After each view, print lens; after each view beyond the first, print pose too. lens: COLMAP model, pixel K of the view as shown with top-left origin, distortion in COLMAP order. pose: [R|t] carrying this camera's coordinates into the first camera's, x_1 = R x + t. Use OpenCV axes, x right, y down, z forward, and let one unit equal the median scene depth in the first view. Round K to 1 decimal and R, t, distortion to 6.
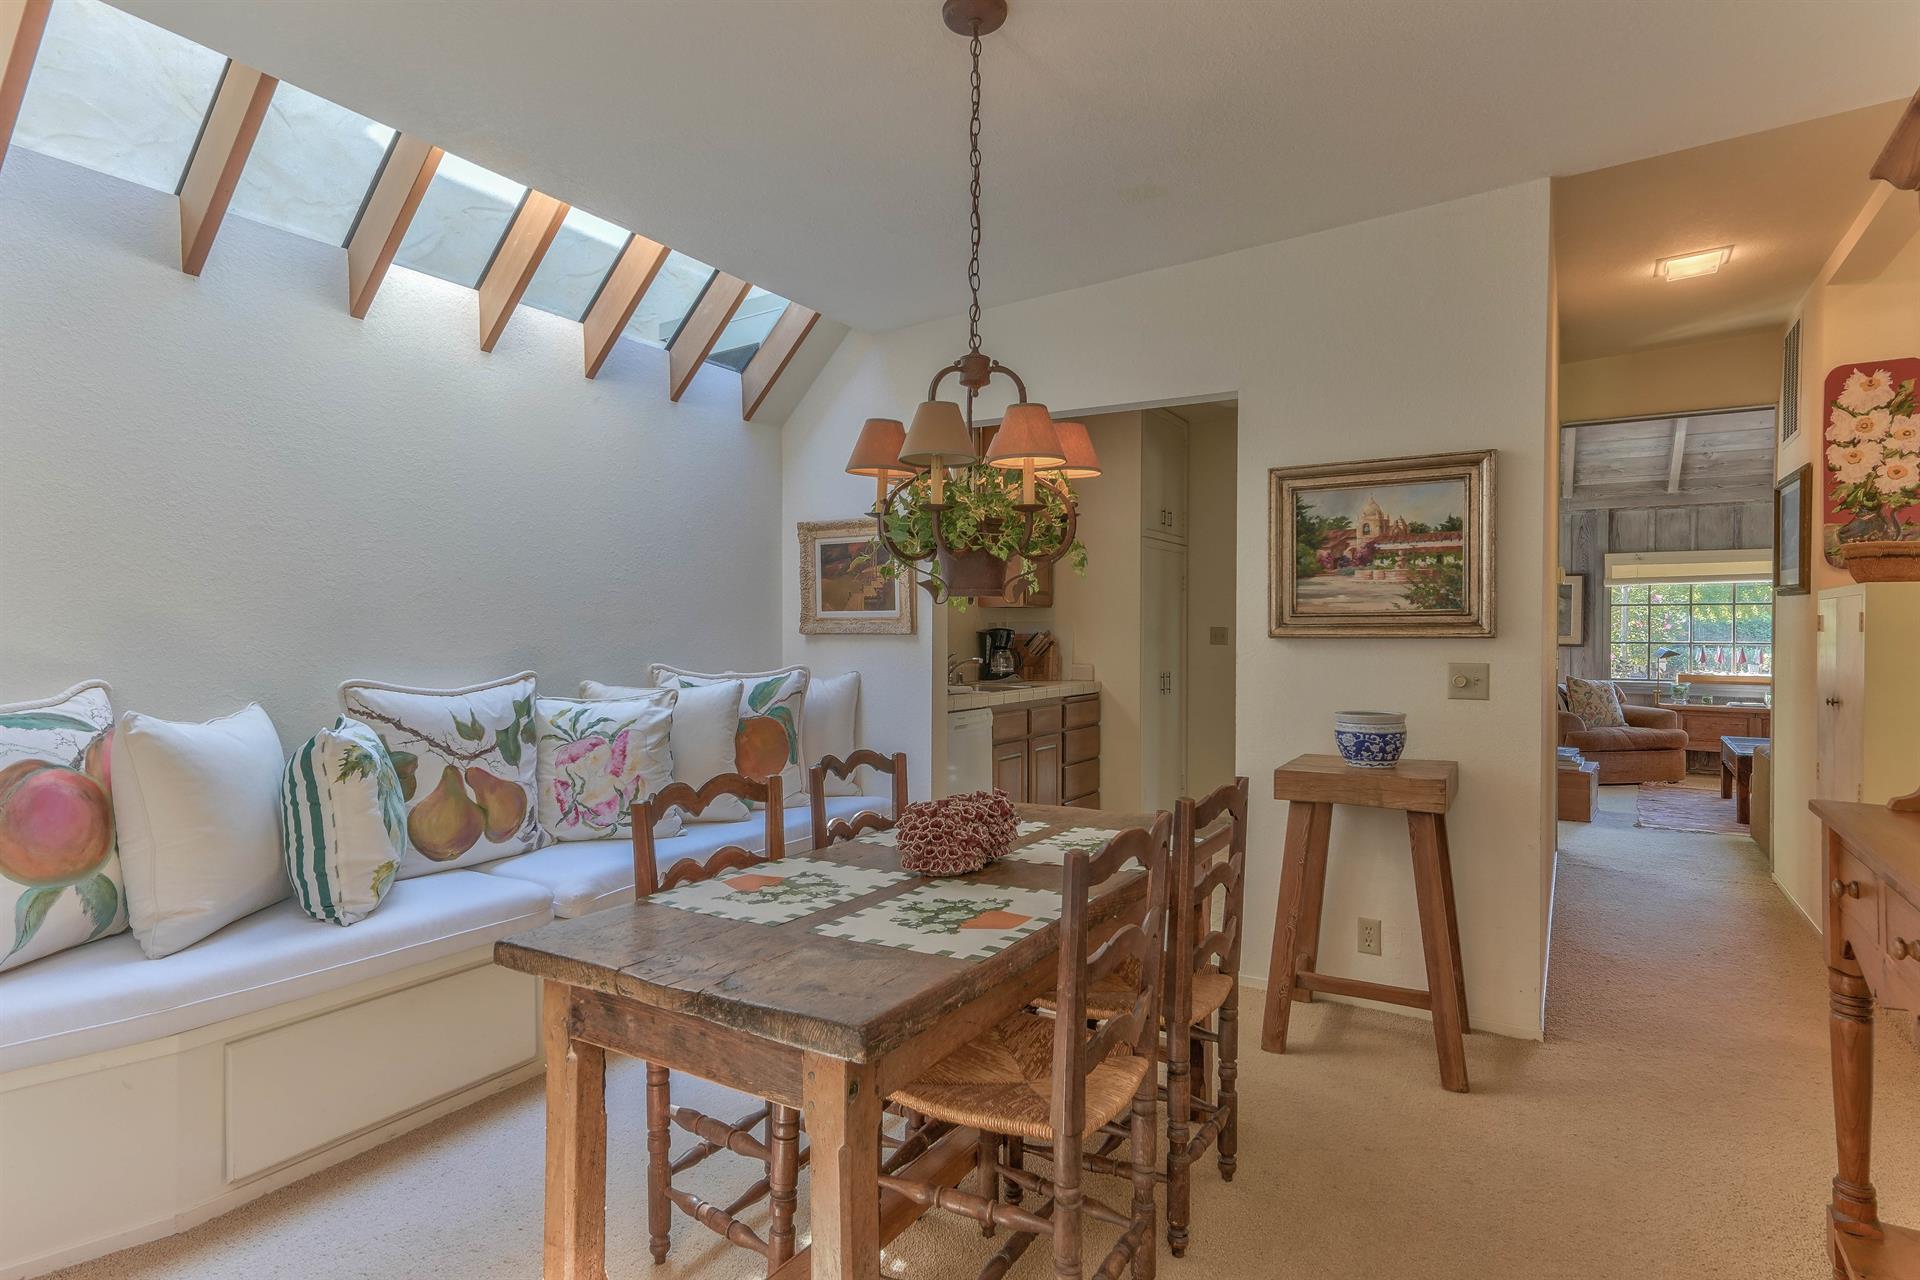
lens RADIAL K [[1016.6, 0, 960.0], [0, 1016.6, 640.0], [0, 0, 1]] dist [0.002980, 0.000973]
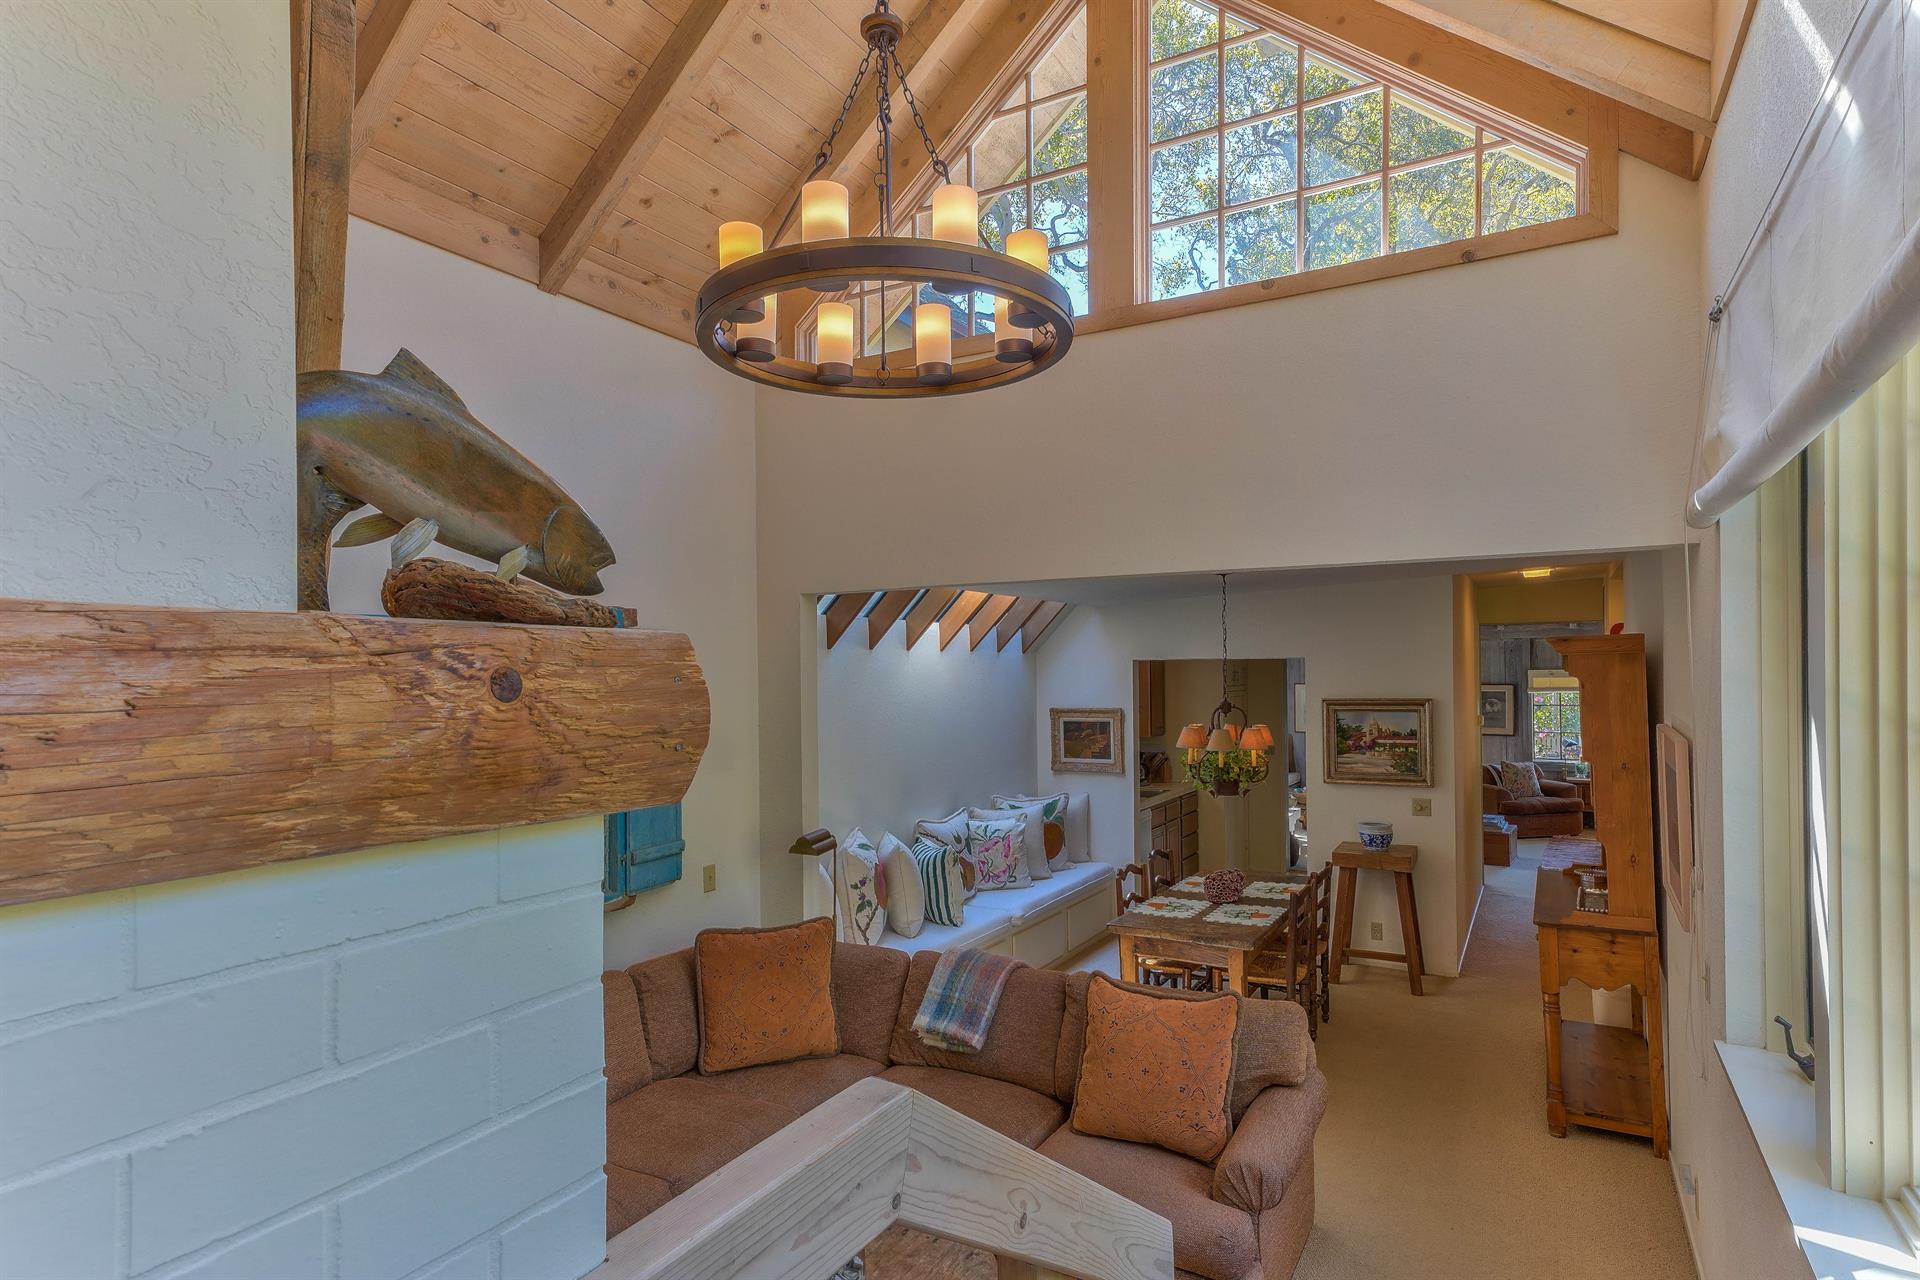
lens RADIAL K [[1021.9, 0, 956.4], [0, 1021.9, 663.6], [0, 0, 1]] dist [0.005484, -0.000296]
pose [[0.999747, -0.012143, 0.018954, -0.491844], [0.012398, 0.999833, -0.013431, -0.237592], [-0.018787, 0.013662, 0.999730, -1.087504]]
